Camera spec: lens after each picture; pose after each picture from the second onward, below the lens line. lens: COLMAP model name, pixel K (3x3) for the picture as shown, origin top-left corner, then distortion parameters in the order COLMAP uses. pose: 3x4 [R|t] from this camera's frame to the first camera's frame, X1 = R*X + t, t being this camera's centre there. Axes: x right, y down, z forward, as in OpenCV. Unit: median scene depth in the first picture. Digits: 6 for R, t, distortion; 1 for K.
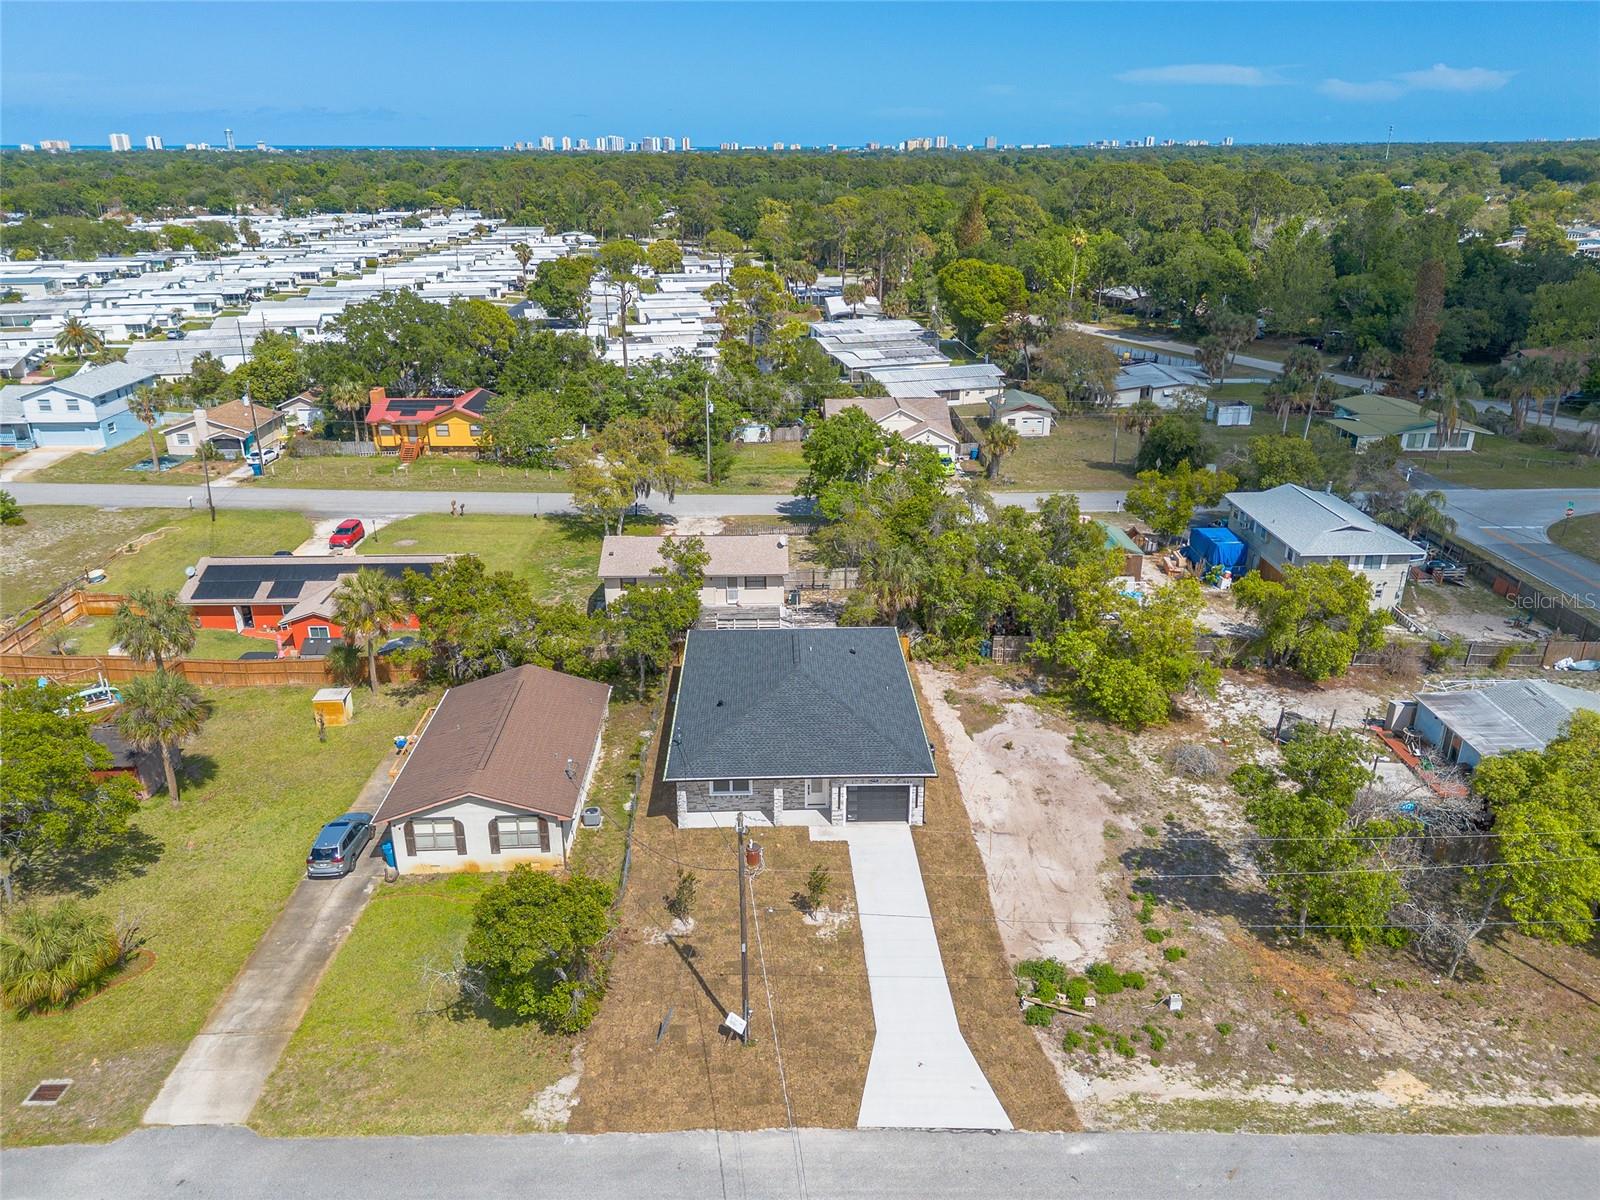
lens RADIAL K [[1121.2, 0, 793.6], [0, 1121.2, 602.6], [0, 0, 1]] dist [0.087325, -0.089763]
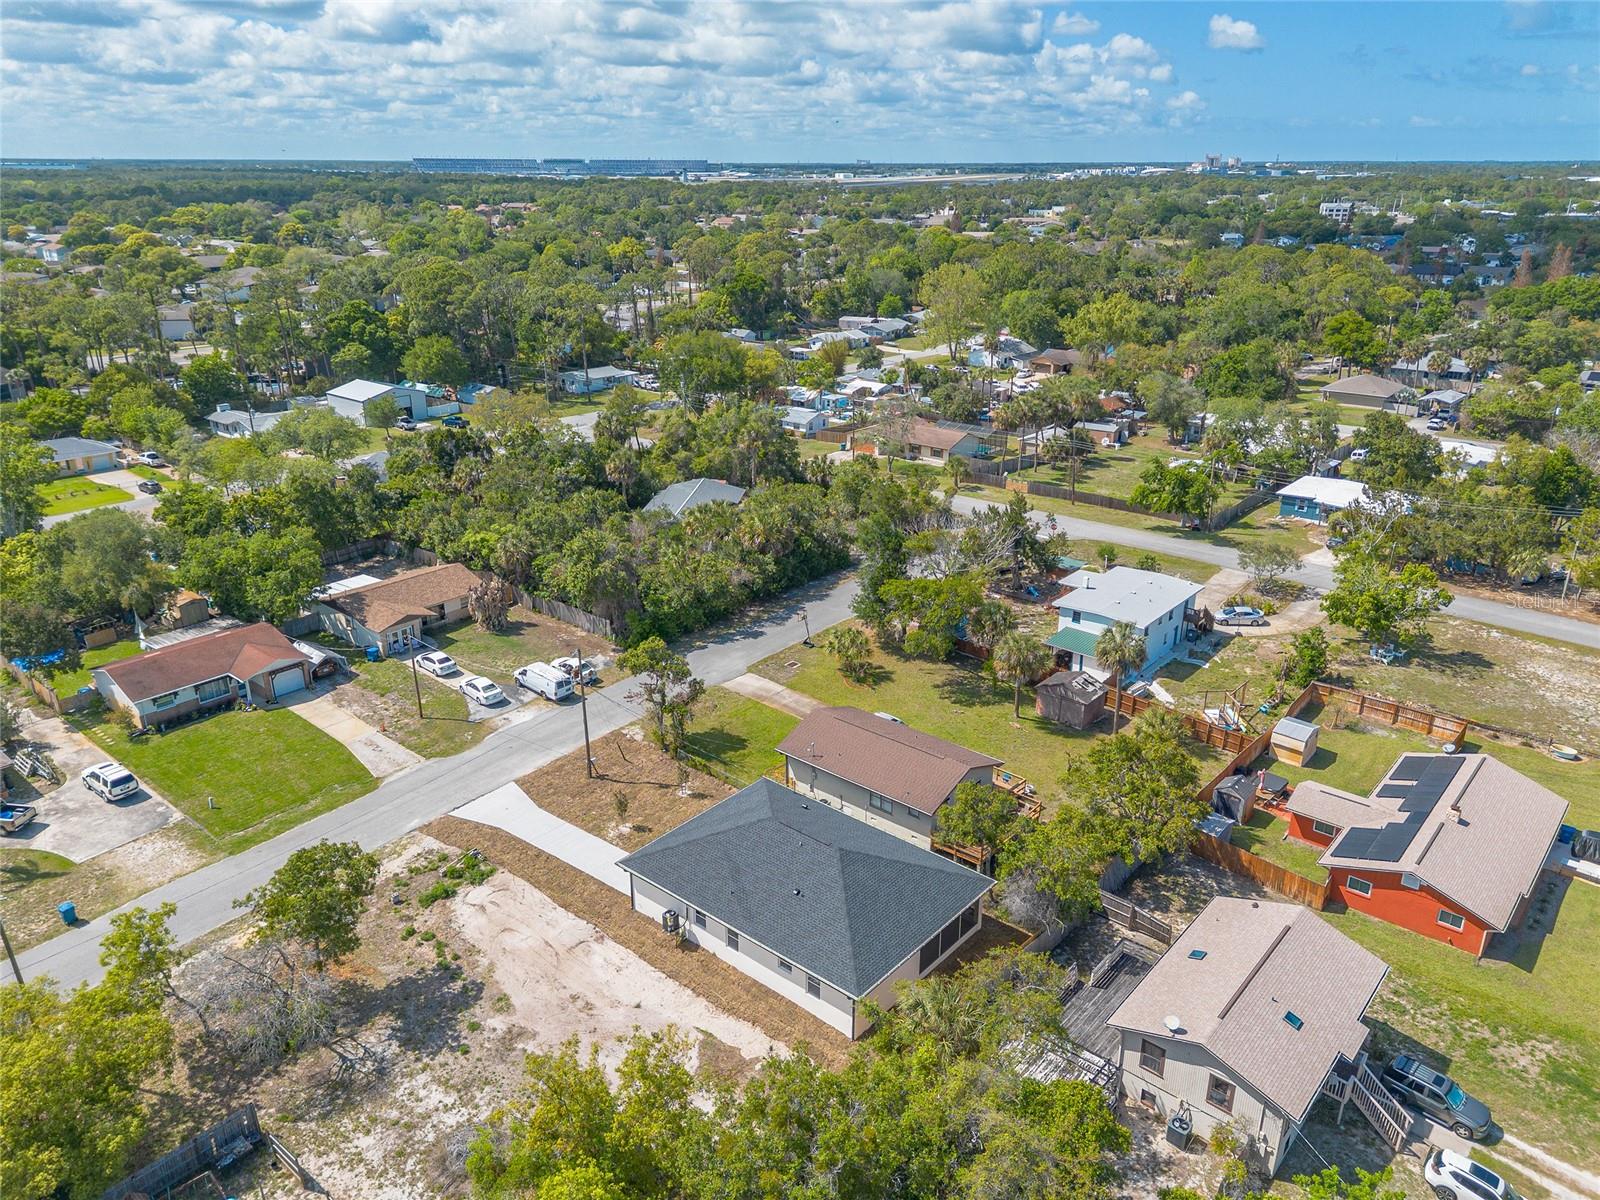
lens RADIAL K [[1134.0, 0, 807.4], [0, 1134.0, 606.5], [0, 0, 1]] dist [0.082274, -0.079932]
pose [[-0.661201, 0.273998, -0.698383, 0.812776], [-0.281920, 0.771937, 0.569766, -0.864406], [0.695222, 0.573618, -0.433160, 1.576710]]
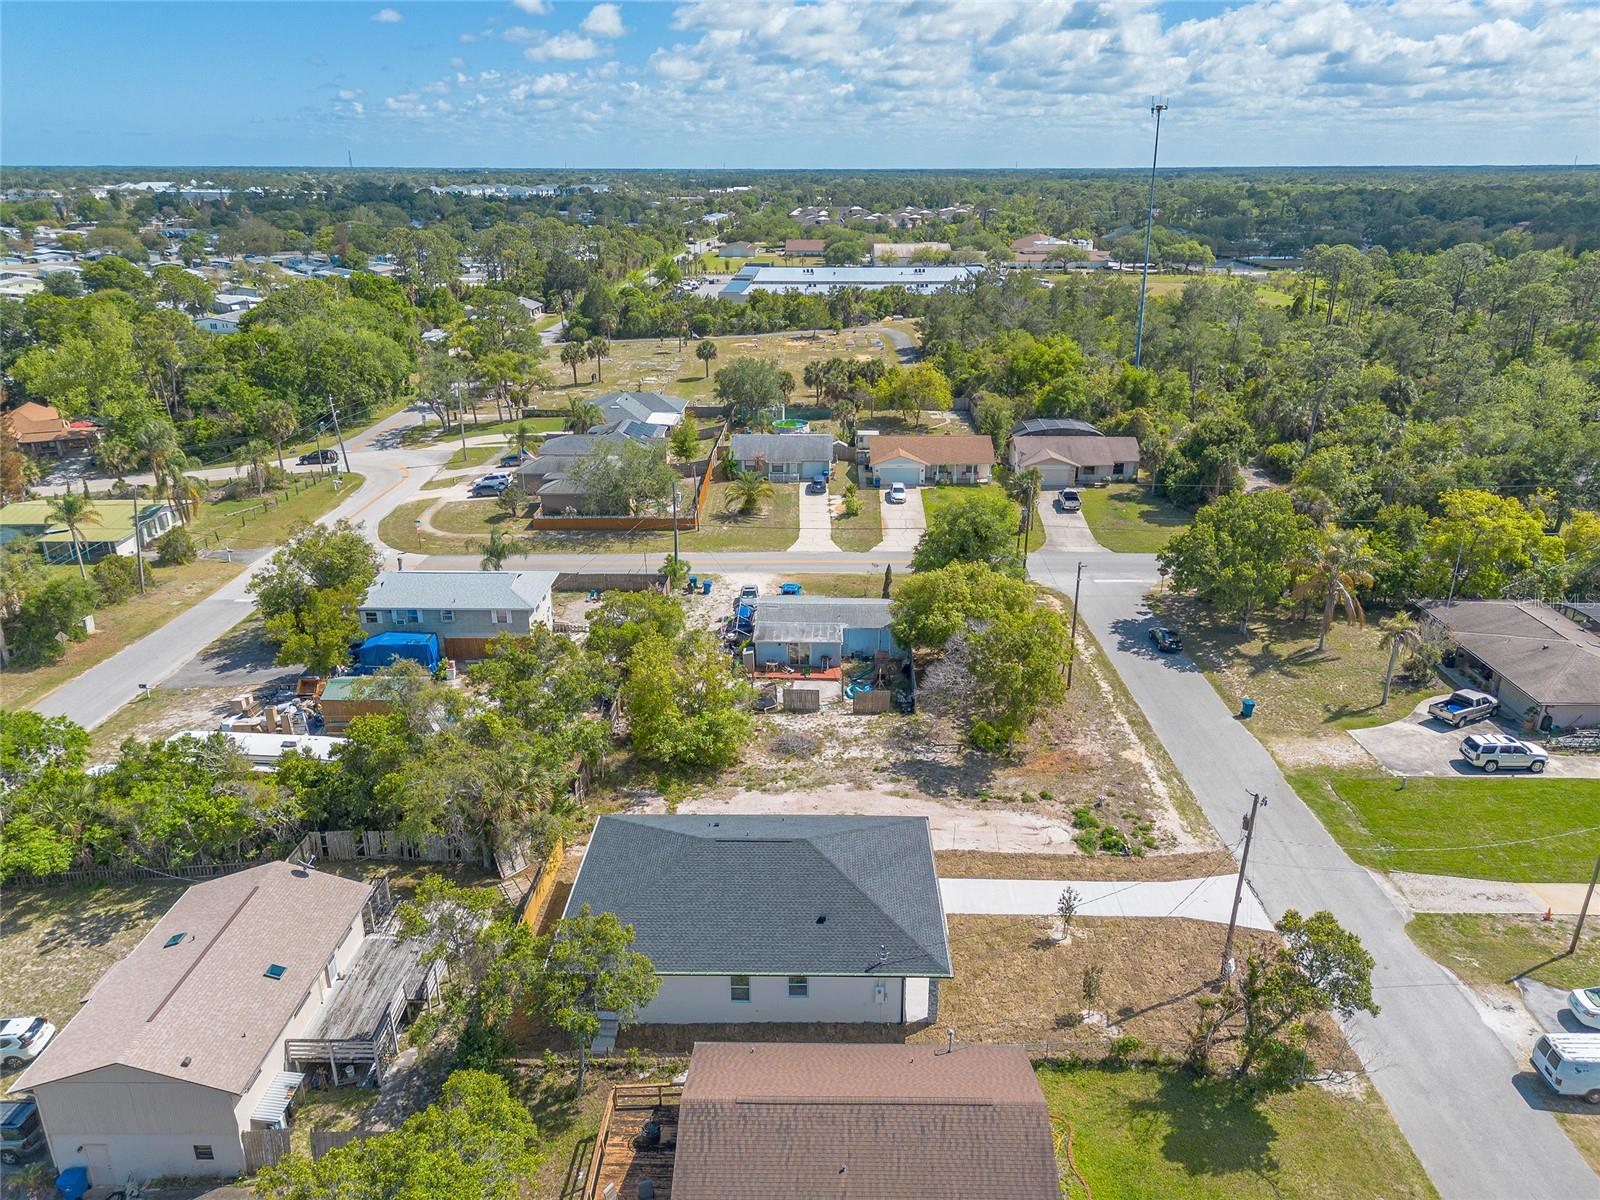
lens RADIAL K [[1134.0, 0, 807.4], [0, 1134.0, 606.5], [0, 0, 1]] dist [0.082274, -0.079932]
pose [[0.043844, -0.354623, 0.933981, -0.917601], [0.375690, 0.872111, 0.313496, -0.459504], [-0.925708, 0.337142, 0.171465, 0.868254]]
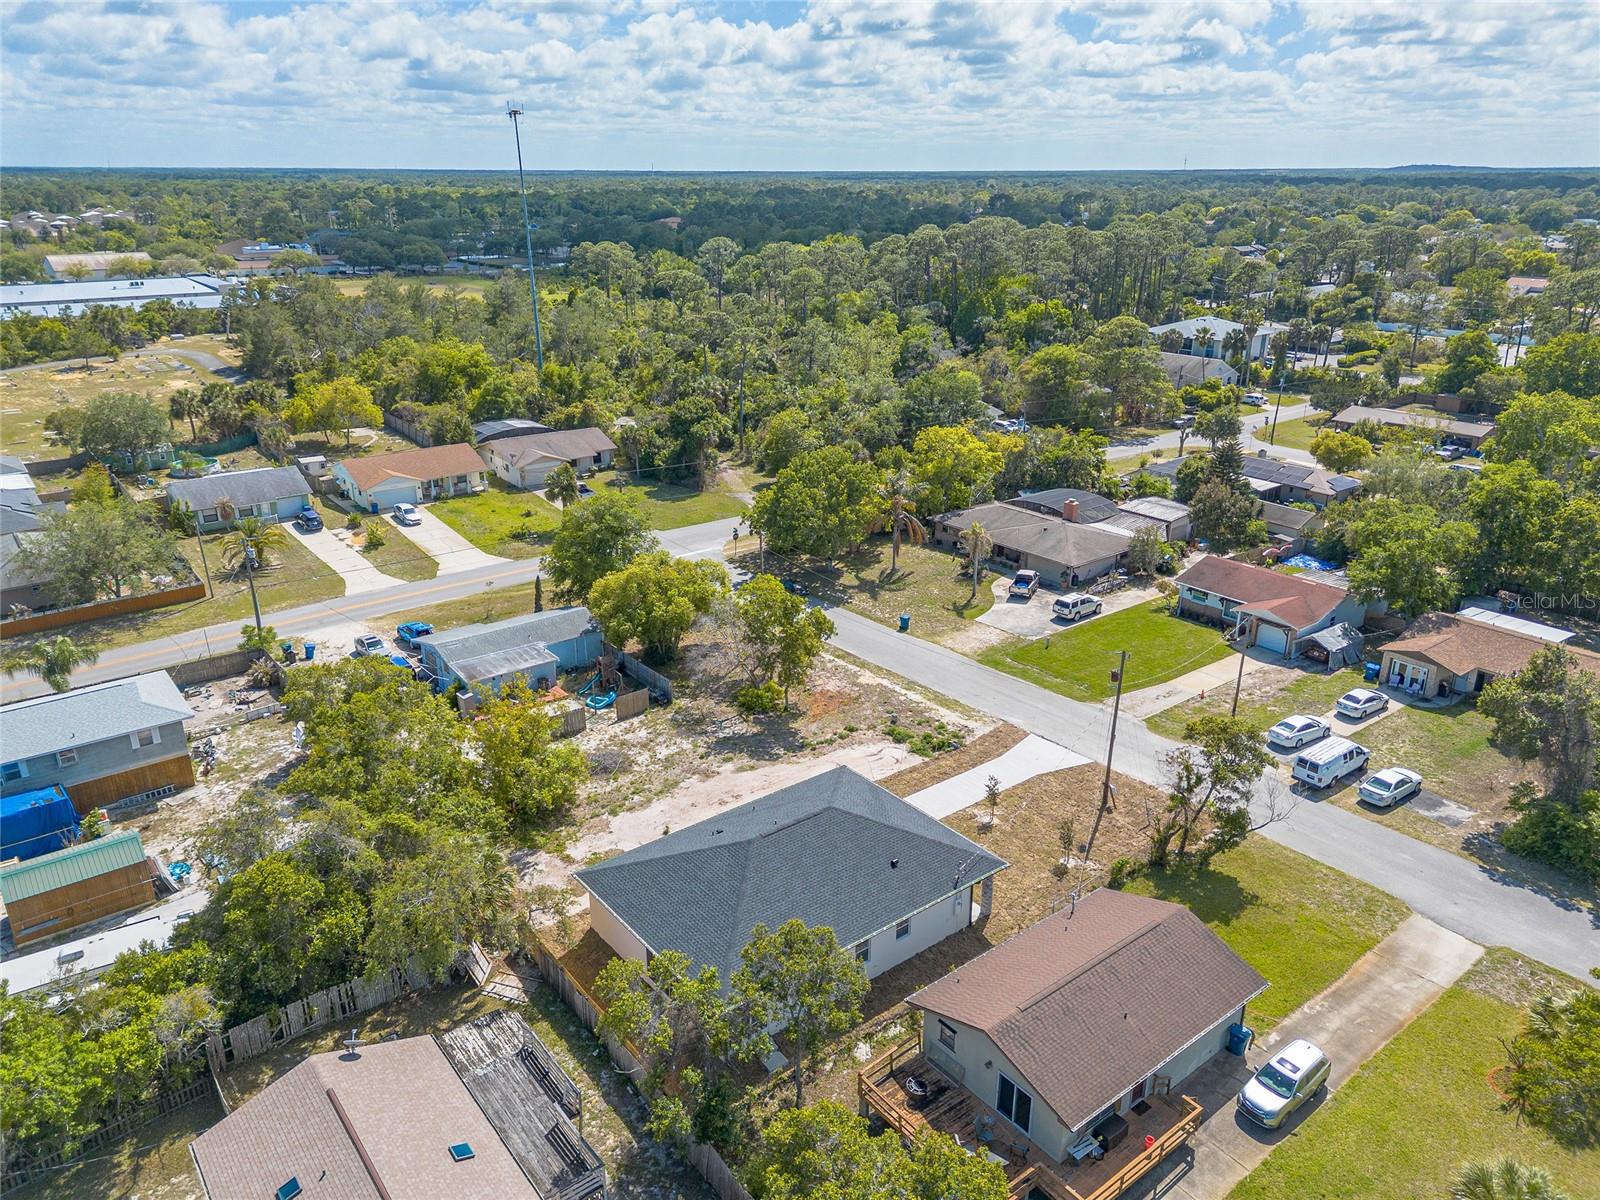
lens RADIAL K [[1132.5, 0, 788.6], [0, 1132.5, 613.3], [0, 0, 1]] dist [0.078785, -0.076055]
pose [[-0.592707, -0.288751, 0.751878, -0.764464], [0.304374, 0.783995, 0.541025, -0.707744], [-0.745691, 0.549522, -0.376791, 1.477050]]
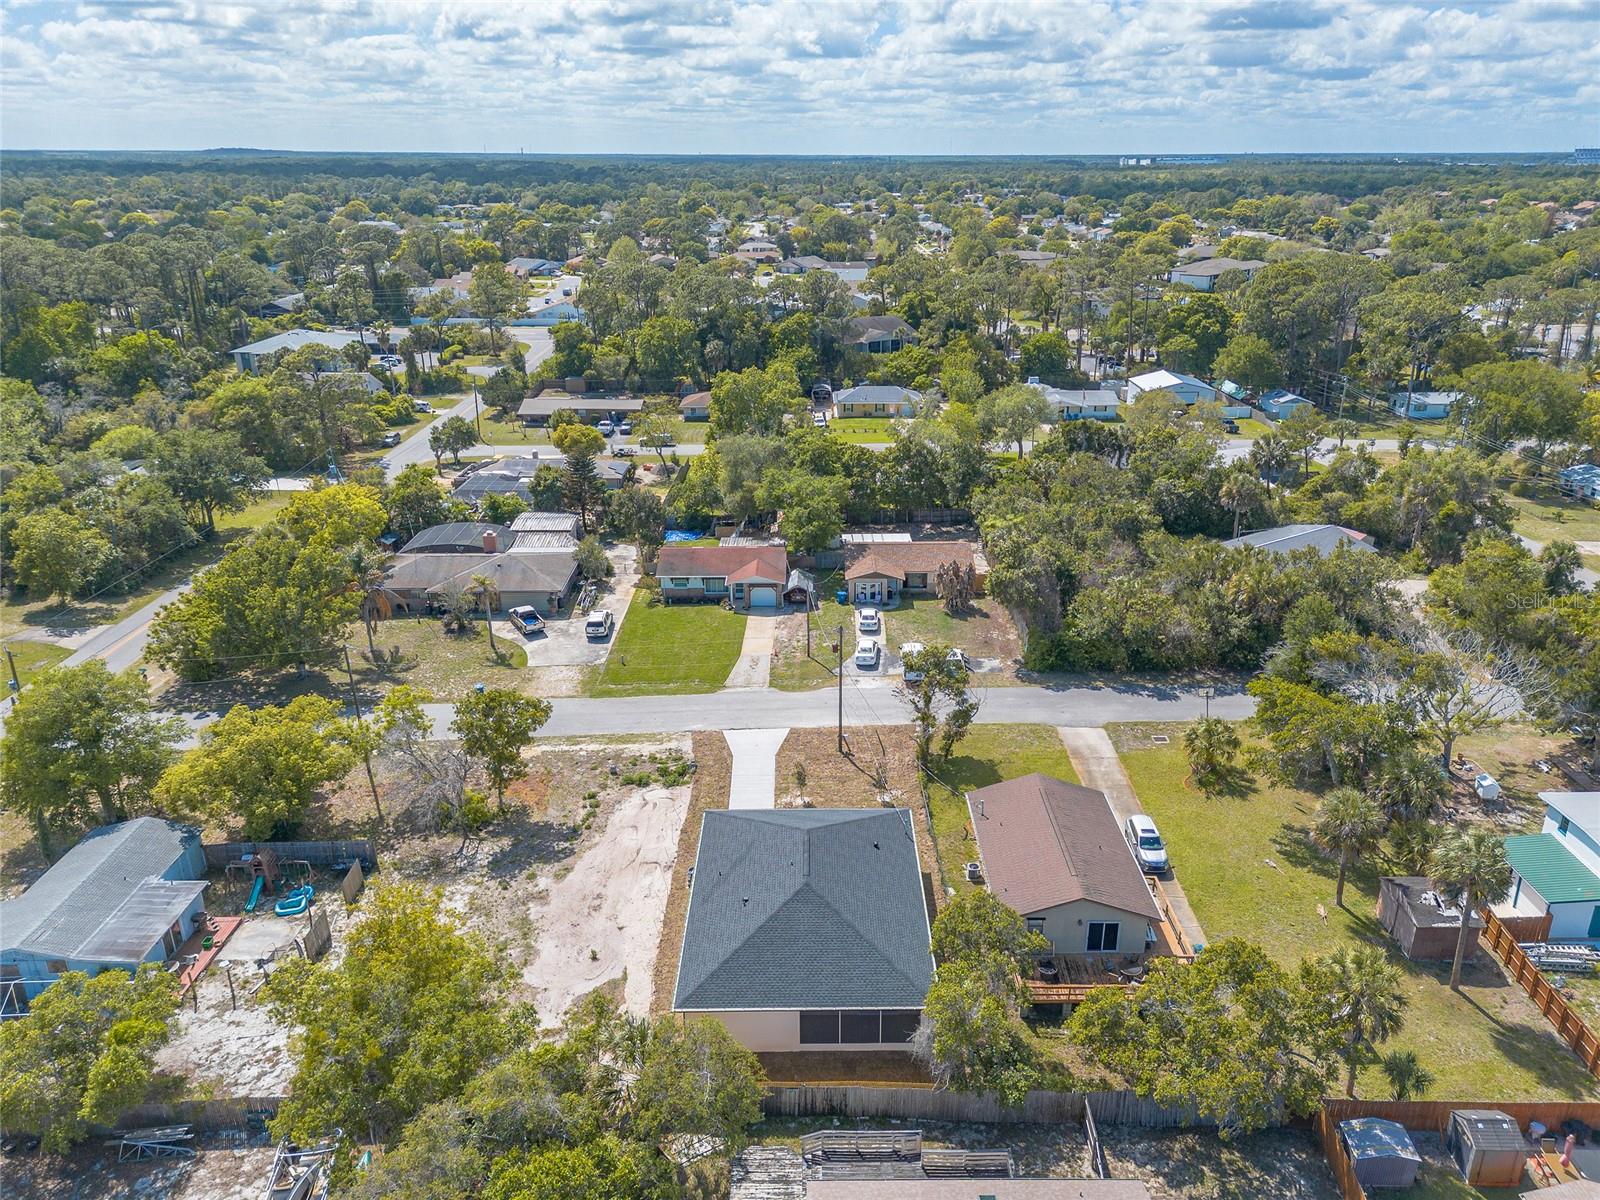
lens RADIAL K [[1152.6, 0, 830.7], [0, 1152.6, 609.3], [0, 0, 1]] dist [0.078433, -0.058368]
pose [[-0.999976, -0.001001, 0.006814, -0.030591], [0.003964, 0.725517, 0.688193, -0.982306], [-0.005632, 0.688204, -0.725496, 1.879817]]
